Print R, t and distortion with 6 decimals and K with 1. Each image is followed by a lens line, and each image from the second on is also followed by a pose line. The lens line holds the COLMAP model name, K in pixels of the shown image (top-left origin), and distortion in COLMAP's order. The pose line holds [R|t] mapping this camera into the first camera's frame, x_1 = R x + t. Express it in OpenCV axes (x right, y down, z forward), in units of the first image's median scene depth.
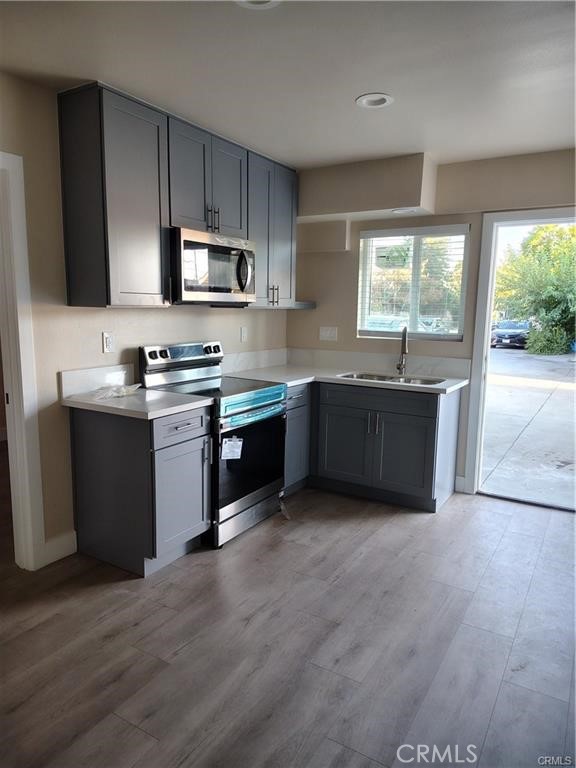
lens RADIAL K [[531.1, 0, 285.5], [0, 531.1, 384.8], [0, 0, 1]] dist [-0.000961, -0.019933]
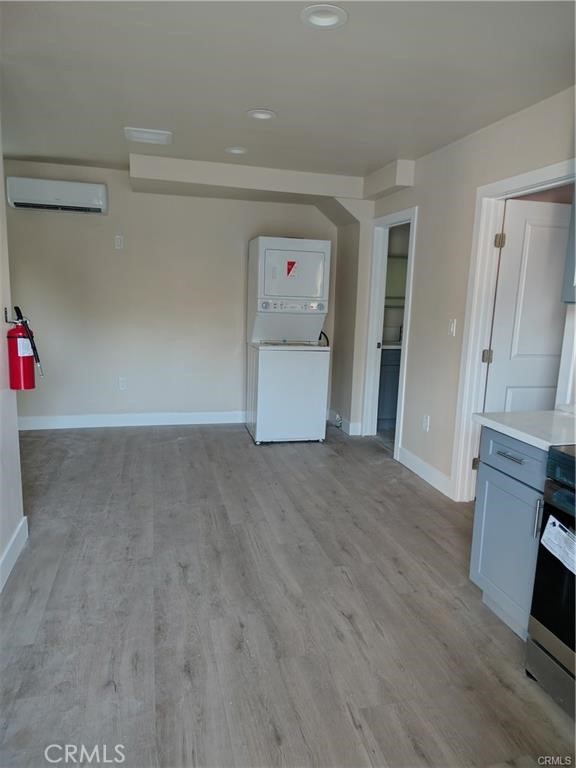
lens RADIAL K [[531.1, 0, 286.0], [0, 531.1, 383.8], [0, 0, 1]] dist [-0.000961, -0.019933]
pose [[-0.704810, 0.087414, -0.703990, 0.694557], [-0.150537, 0.951348, 0.268841, -0.217695], [0.693240, 0.295458, -0.657360, 1.524534]]
